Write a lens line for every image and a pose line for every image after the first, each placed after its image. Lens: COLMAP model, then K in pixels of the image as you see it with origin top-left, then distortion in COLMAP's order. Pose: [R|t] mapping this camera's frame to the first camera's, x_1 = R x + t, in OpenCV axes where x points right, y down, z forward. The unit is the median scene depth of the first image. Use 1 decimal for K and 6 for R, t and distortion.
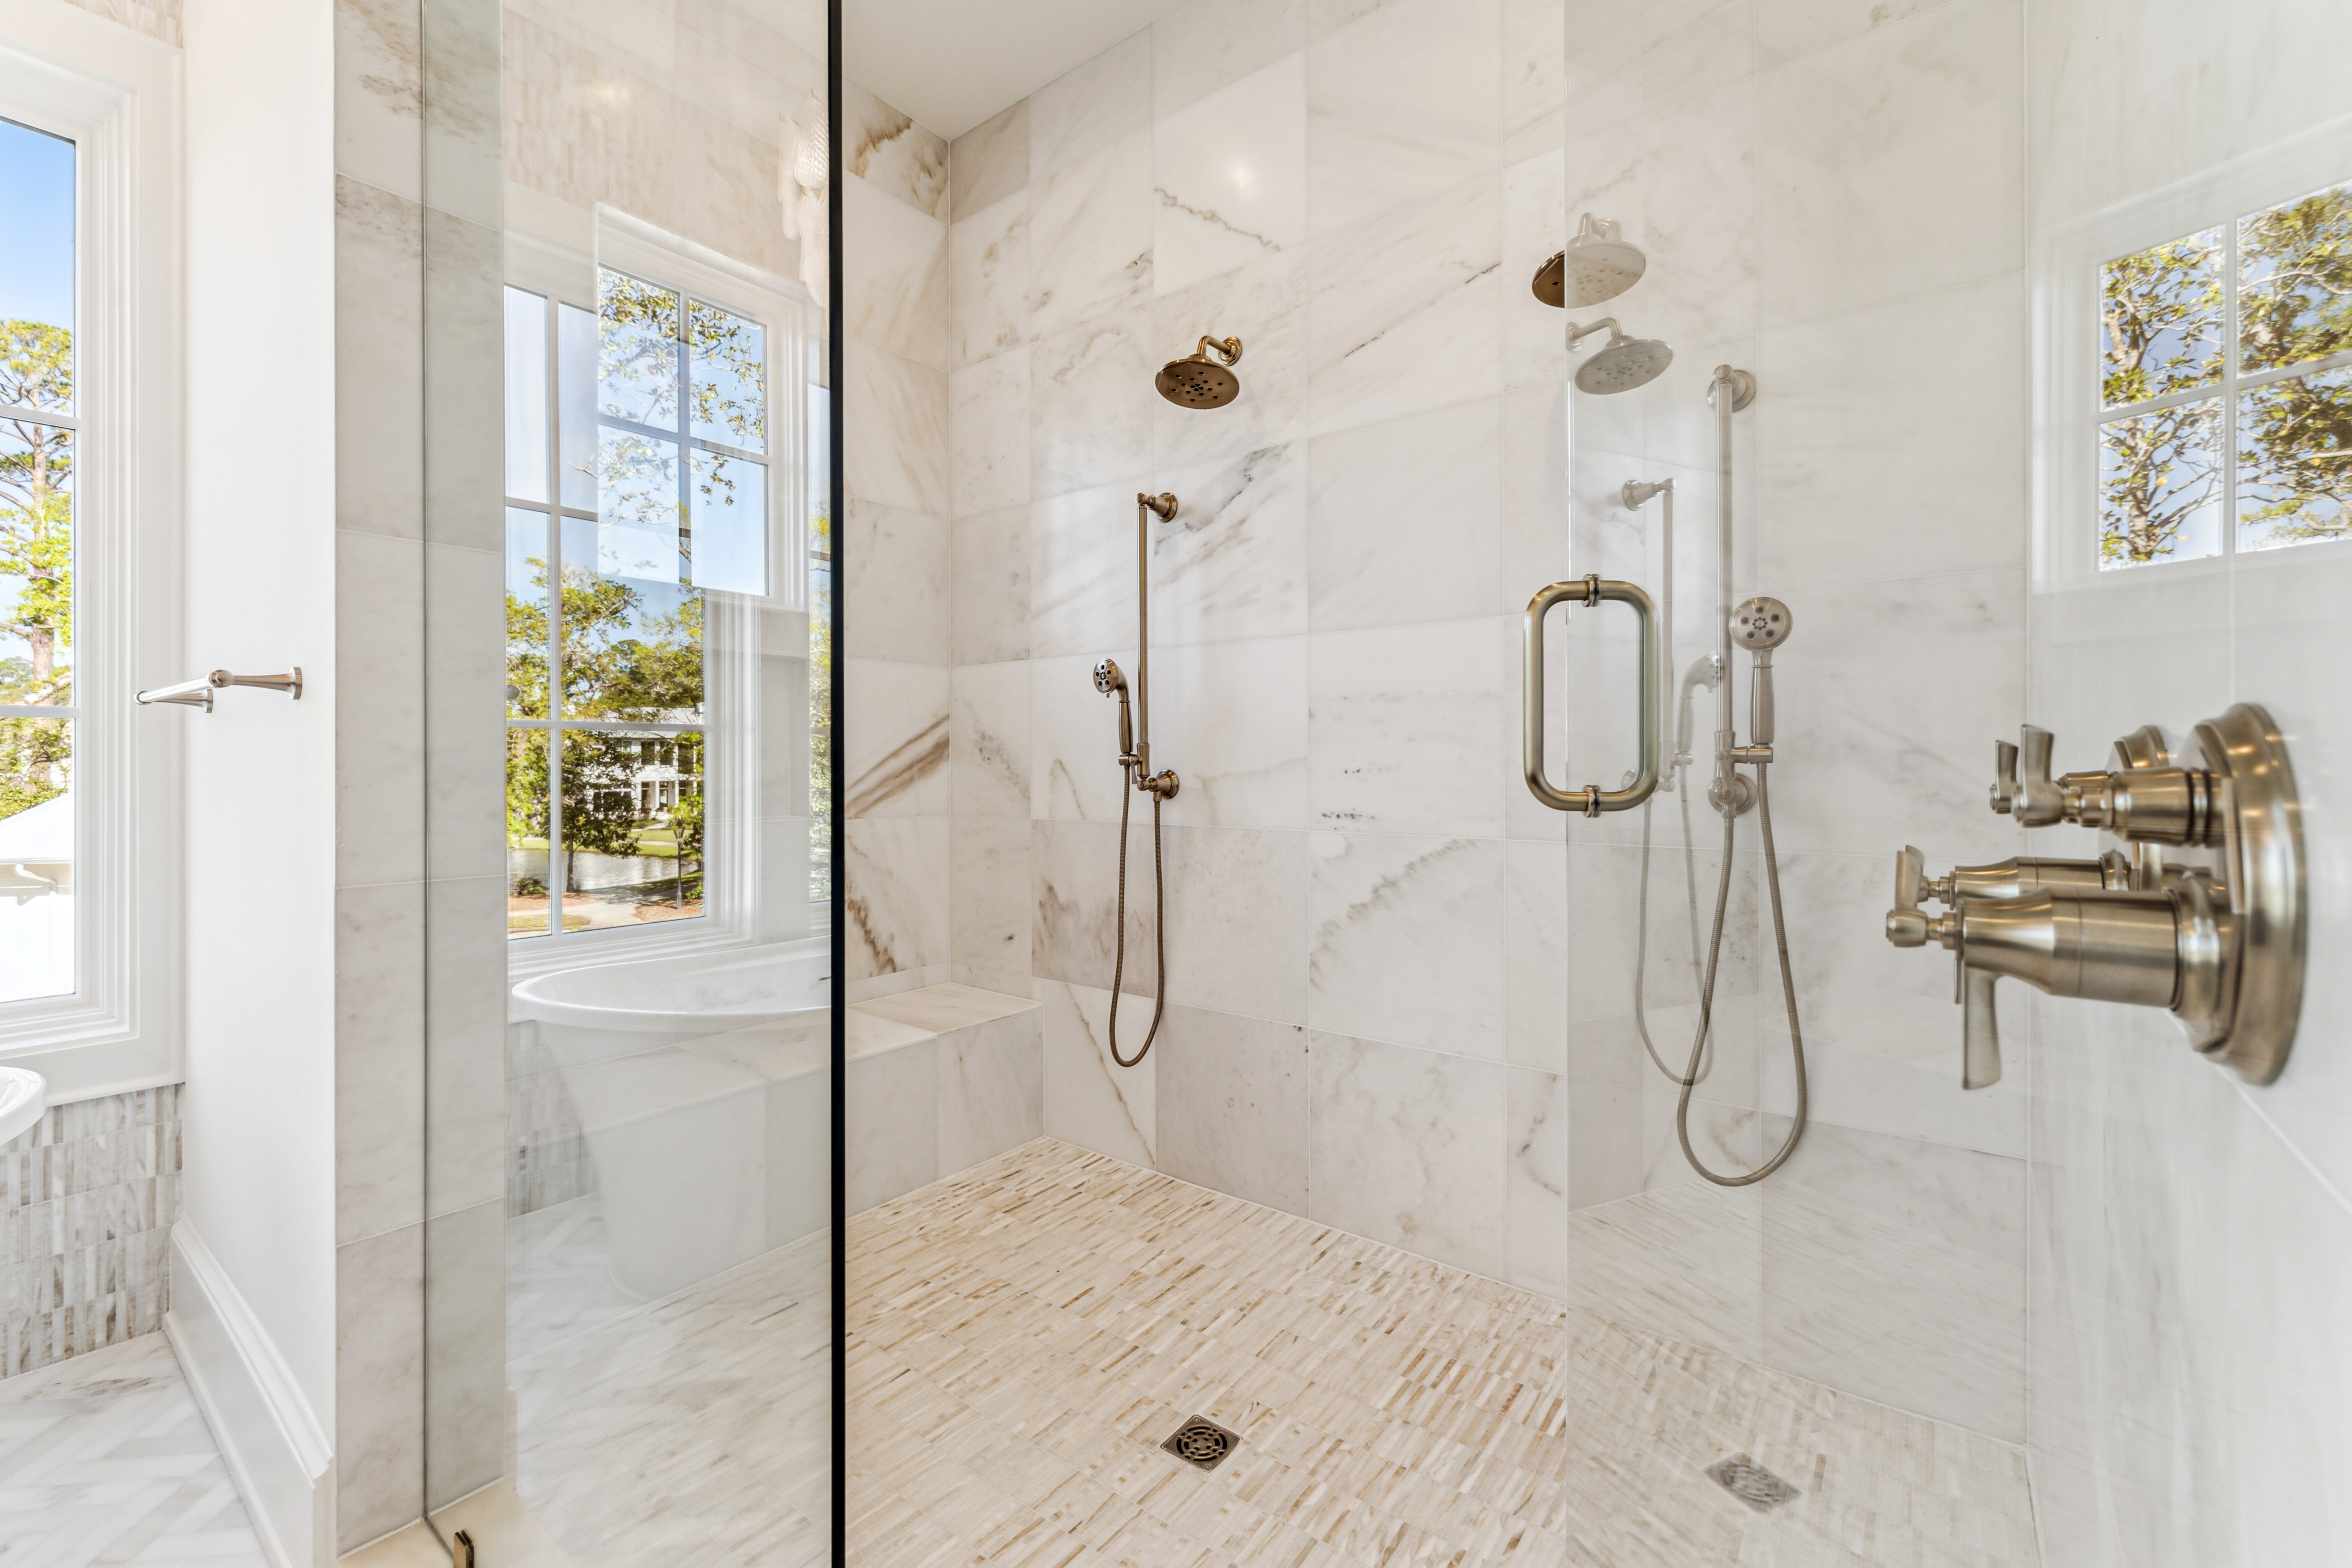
lens RADIAL K [[991.8, 0, 1189.5], [0, 991.8, 765.5], [0, 0, 1]] dist [-0.000676, -0.000500]
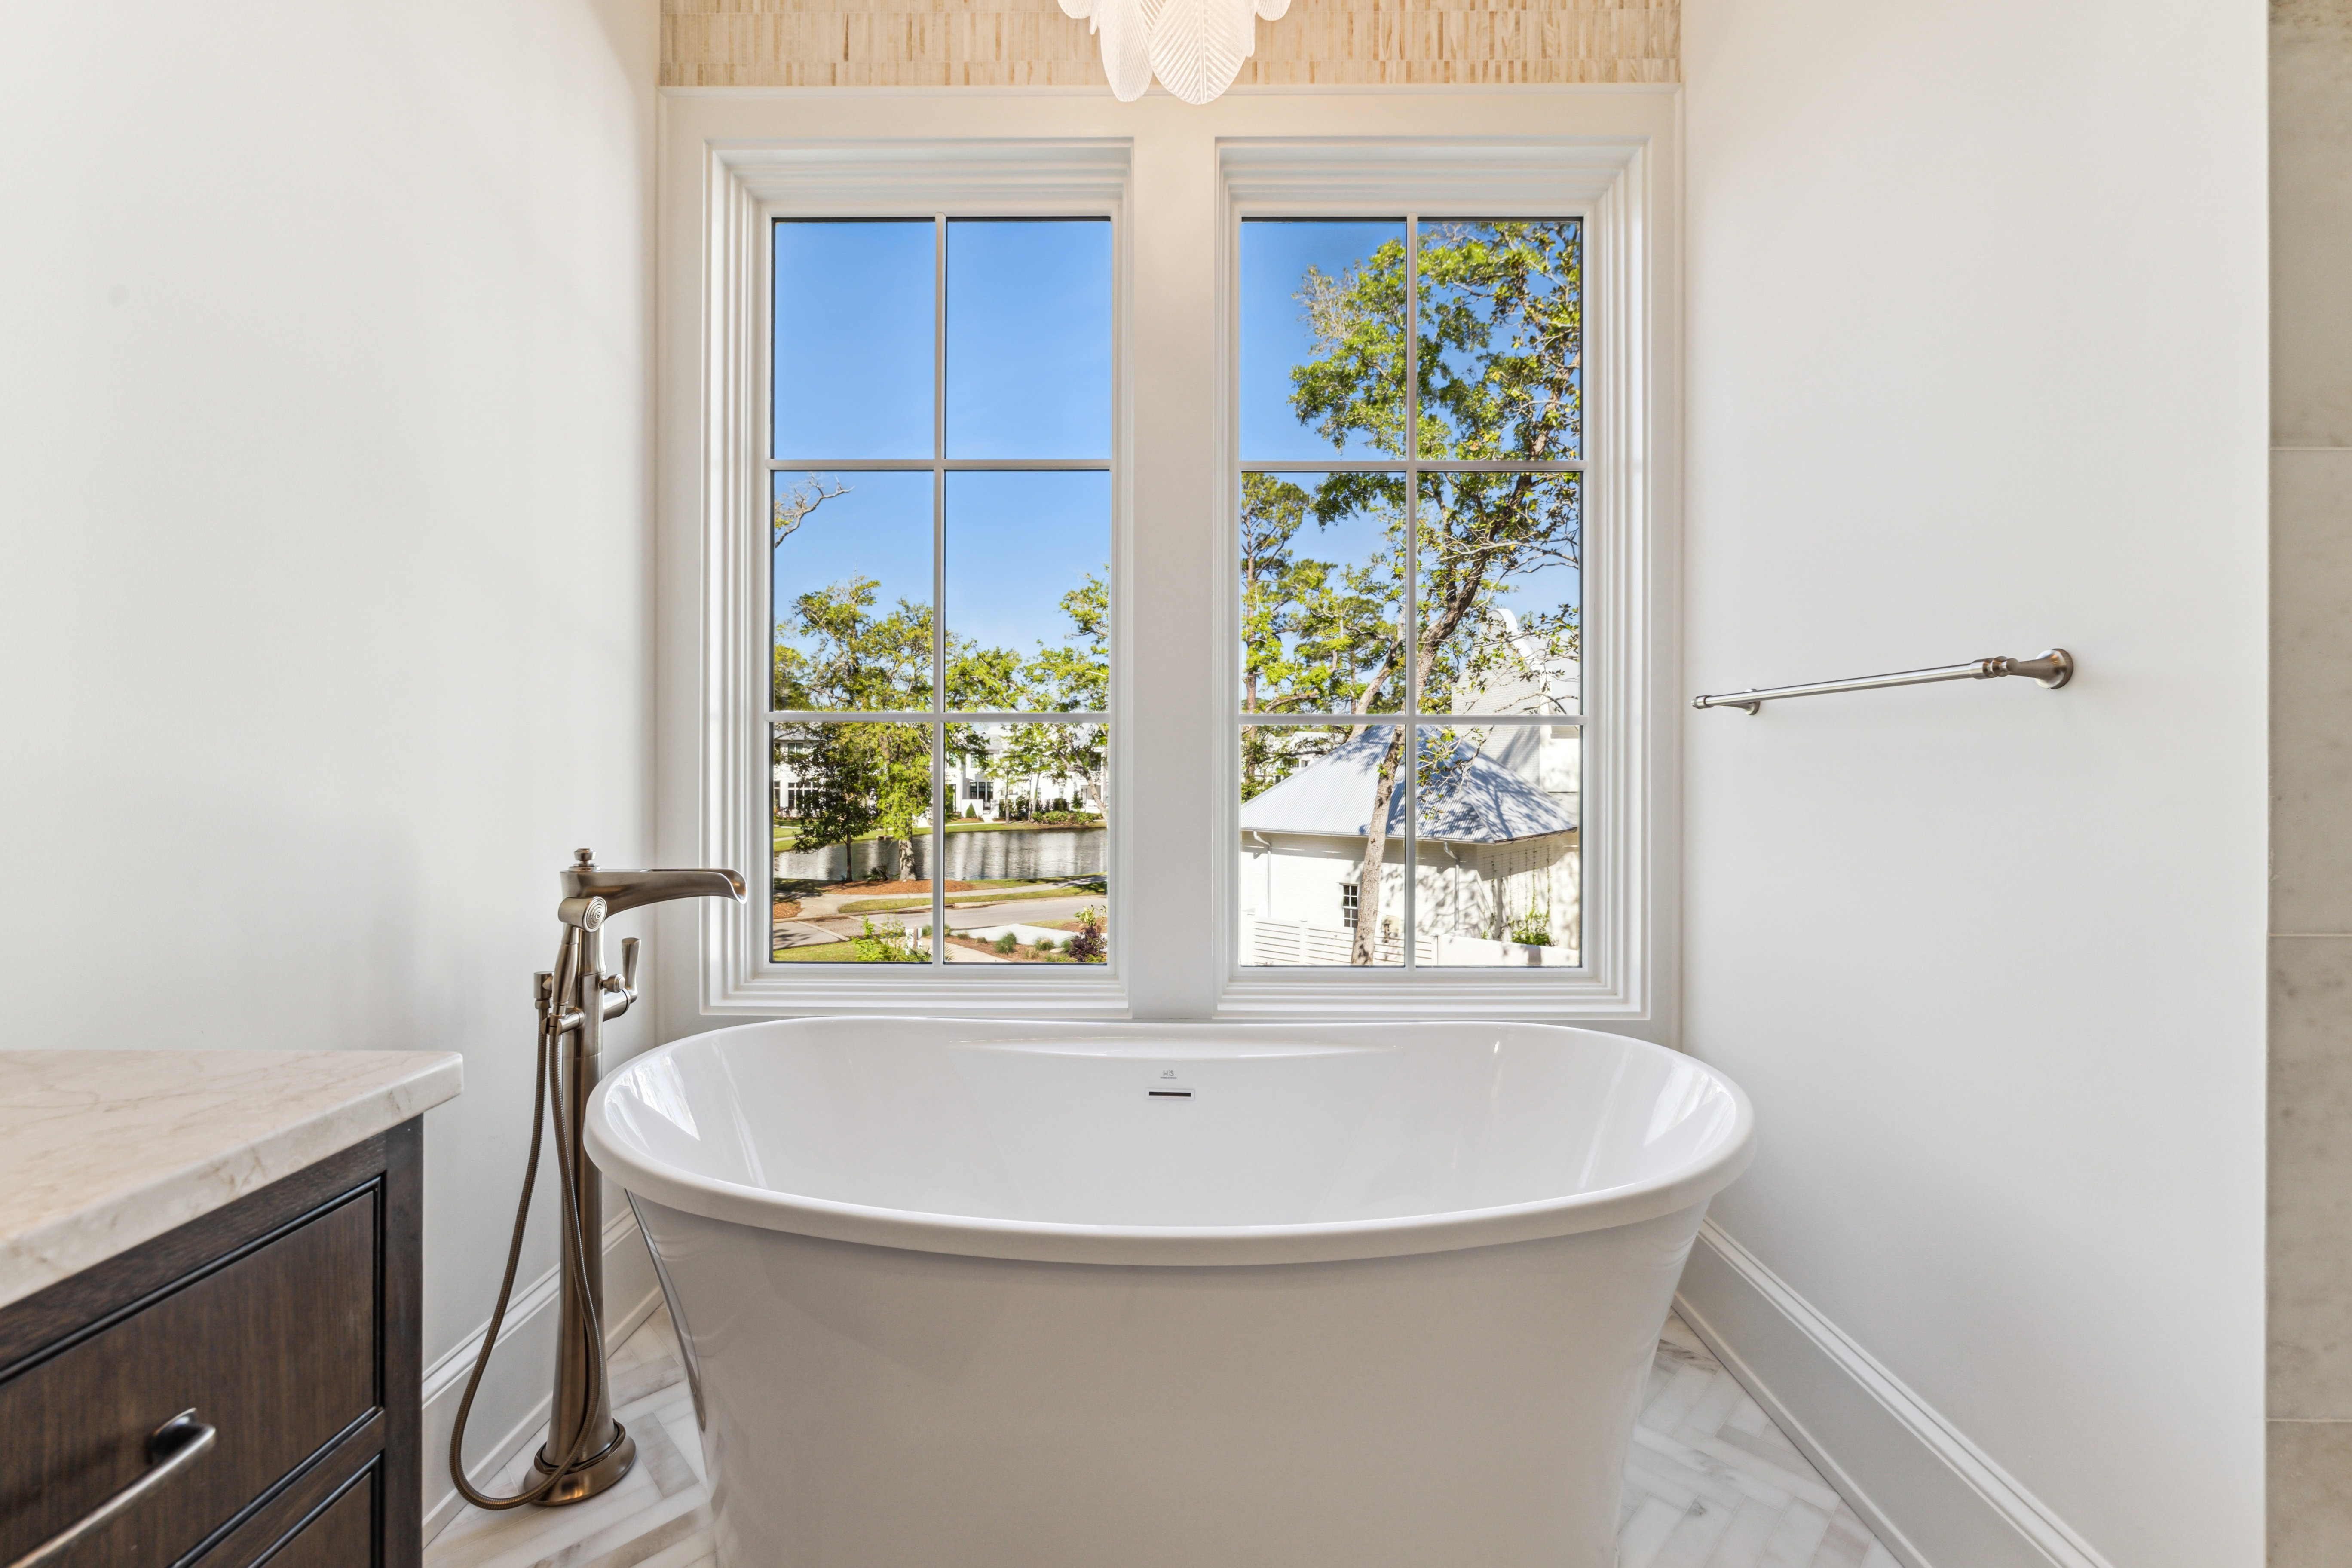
lens RADIAL K [[991.8, 0, 1170.6], [0, 991.8, 772.9], [0, 0, 1]] dist [-0.000676, -0.000500]
pose [[0.600742, 0.008219, -0.799401, -0.524683], [-0.003658, 0.999965, 0.007532, 0.000196], [0.799434, -0.001600, 0.600751, -0.066528]]
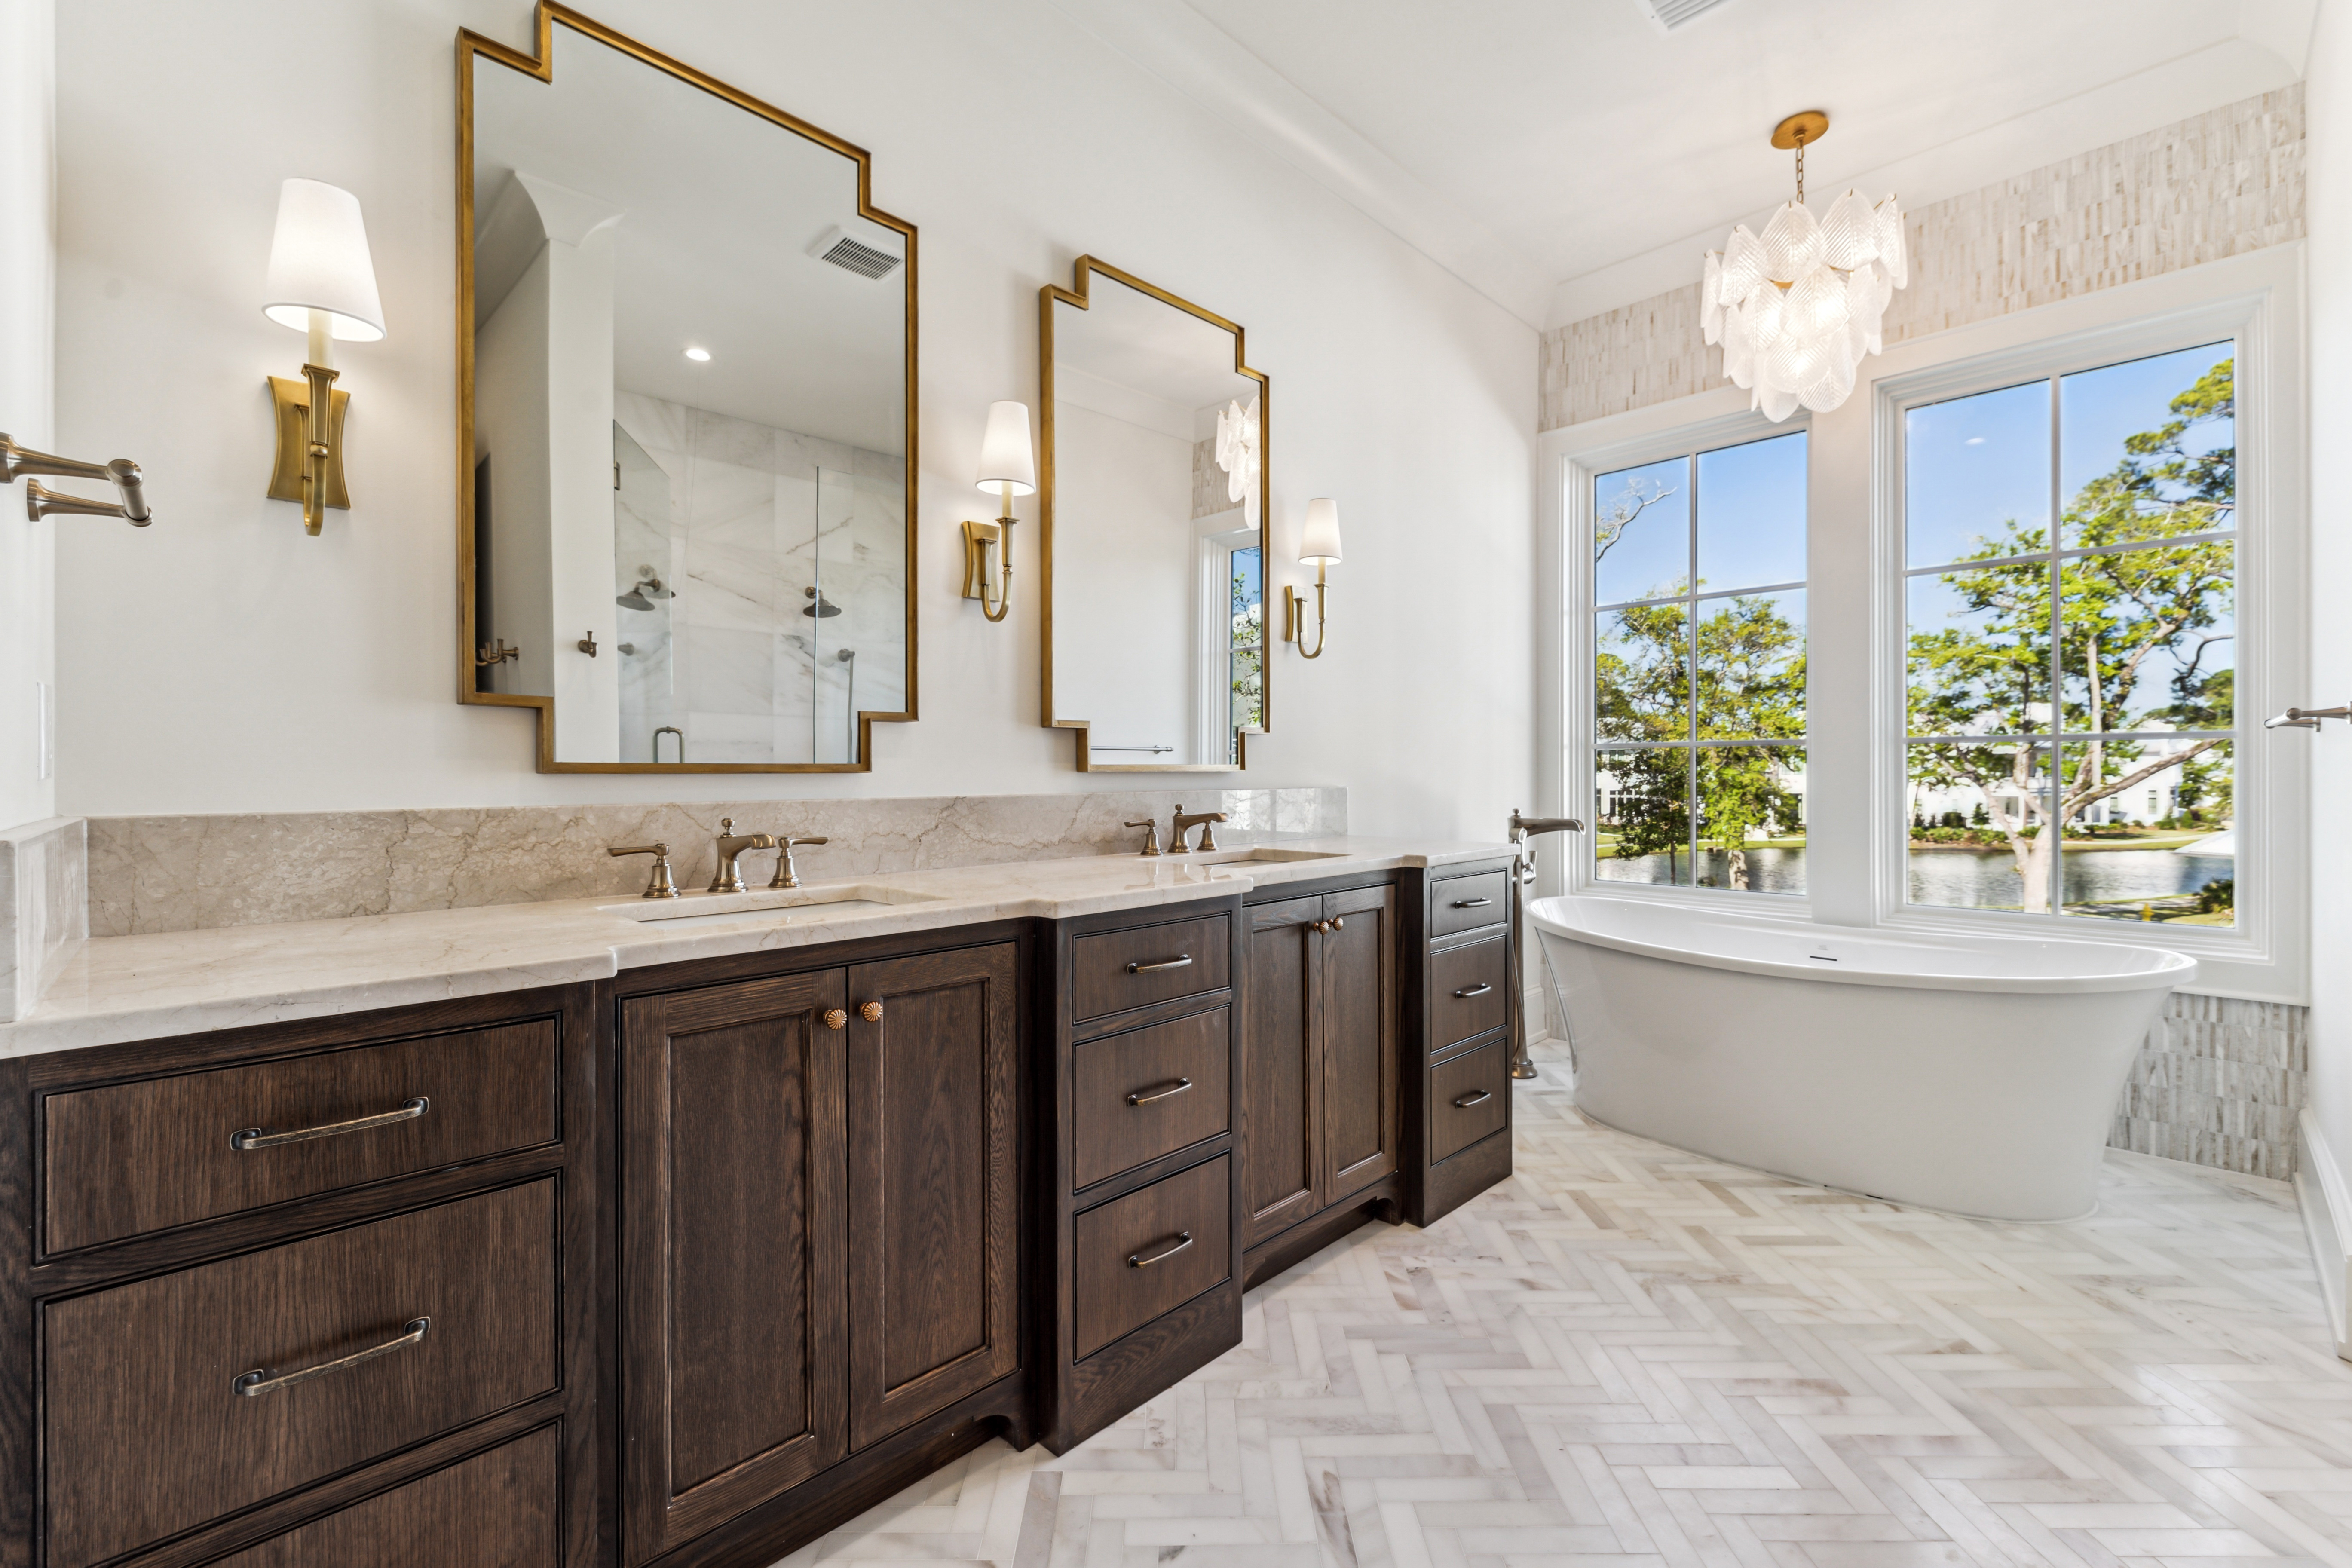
lens RADIAL K [[991.8, 0, 1186.1], [0, 991.8, 772.9], [0, 0, 1]] dist [-0.000676, -0.000500]
pose [[-0.127198, 0.001310, -0.991876, 0.533921], [0.002084, 0.999997, 0.001054, -0.000898], [0.991875, -0.001933, -0.127200, -0.355238]]
